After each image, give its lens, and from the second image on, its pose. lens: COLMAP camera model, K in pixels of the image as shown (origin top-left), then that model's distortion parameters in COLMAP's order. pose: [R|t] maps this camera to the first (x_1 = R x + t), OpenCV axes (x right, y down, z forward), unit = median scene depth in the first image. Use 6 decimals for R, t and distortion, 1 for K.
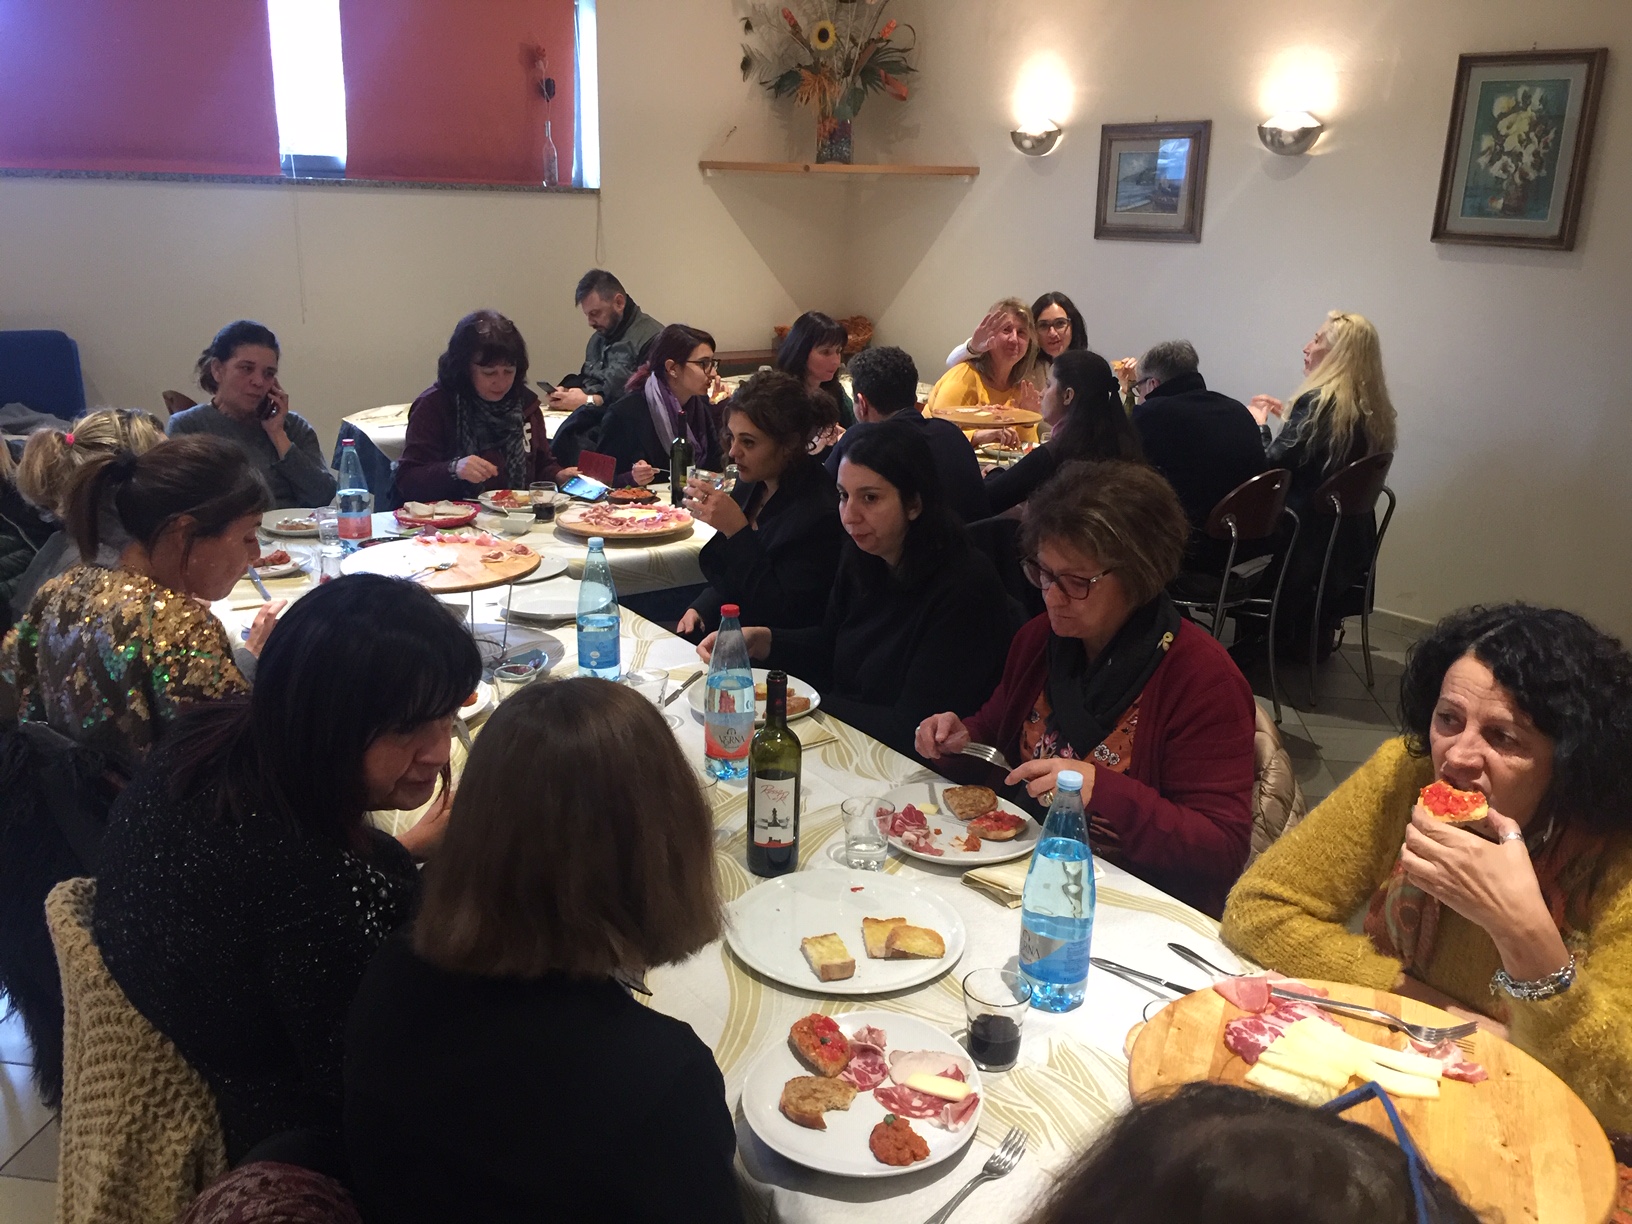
lens RADIAL K [[1378.9, 0, 816.0], [0, 1378.9, 612.0], [0, 0, 1]] dist [0.079044, -0.124568]
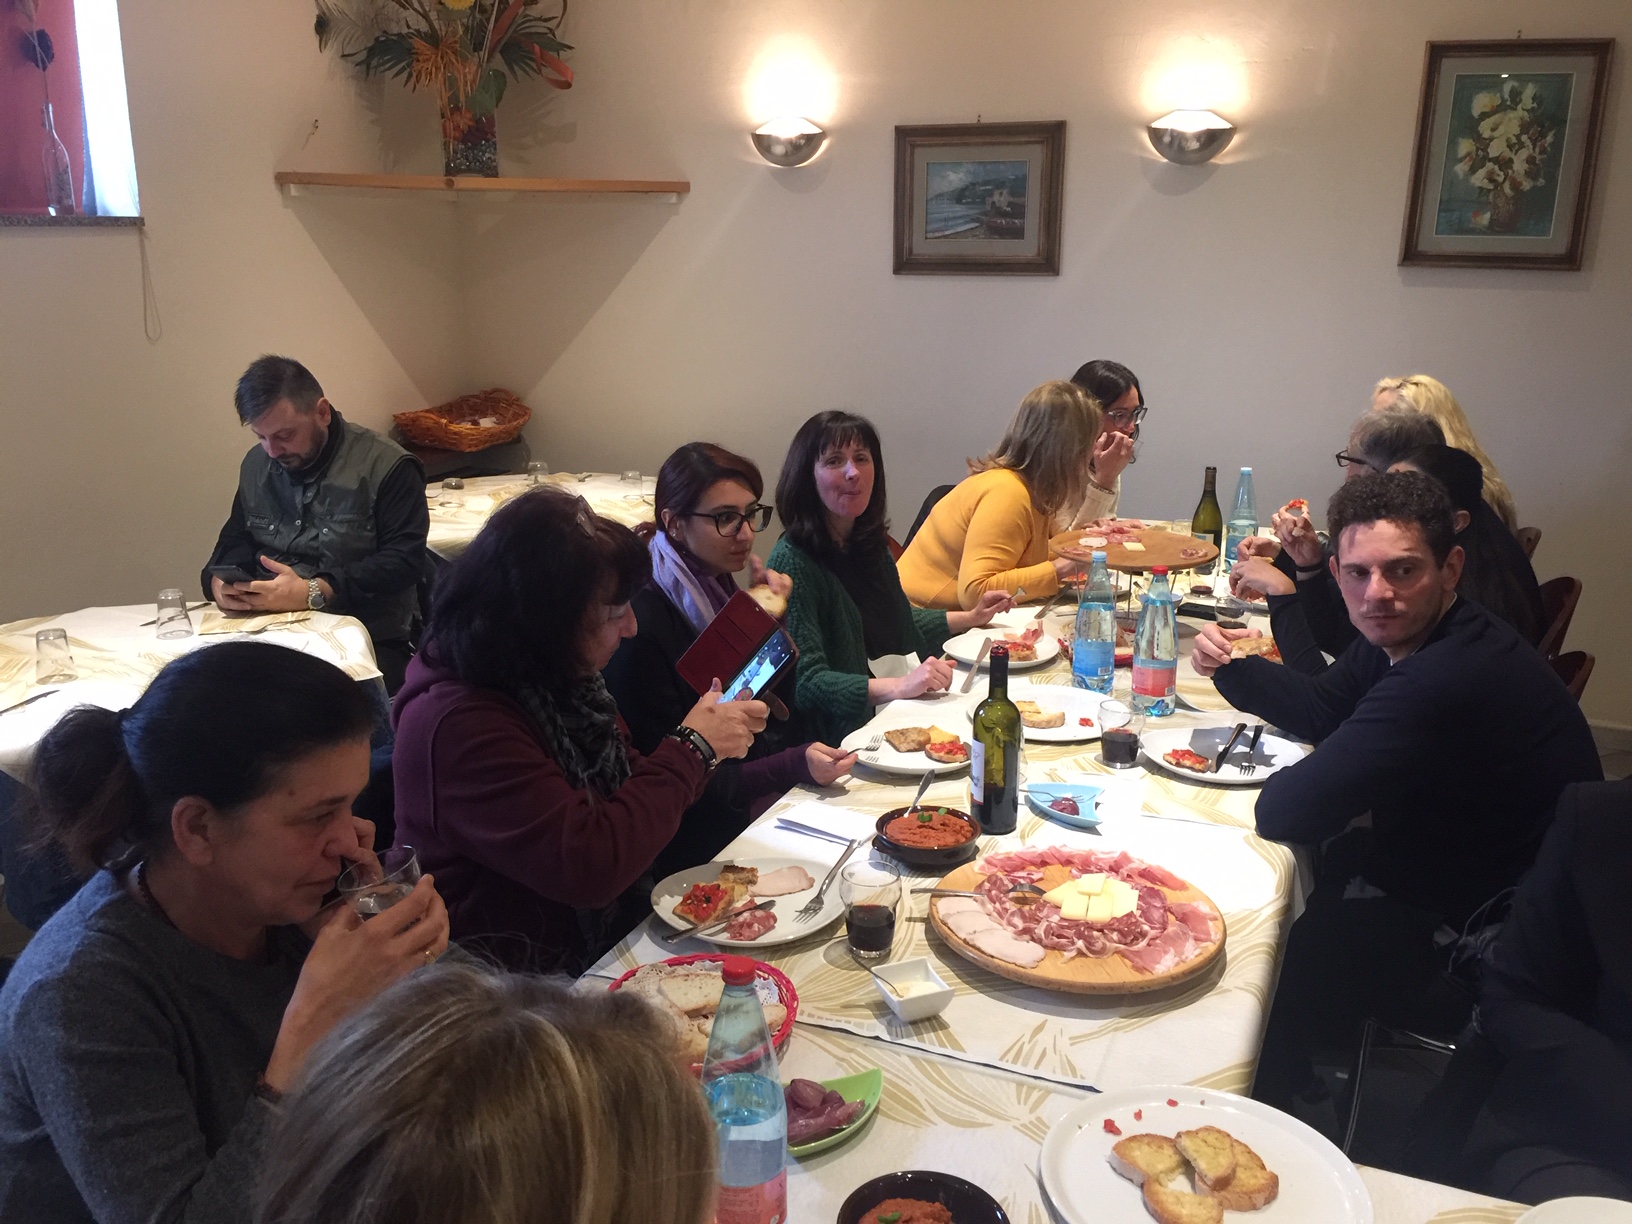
lens RADIAL K [[1378.9, 0, 816.0], [0, 1378.9, 612.0], [0, 0, 1]] dist [0.079044, -0.124568]
pose [[0.846753, -0.160564, 0.507177, -0.316883], [0.168033, 0.985282, 0.031388, -0.144774], [-0.504751, 0.058645, 0.861270, 0.465225]]
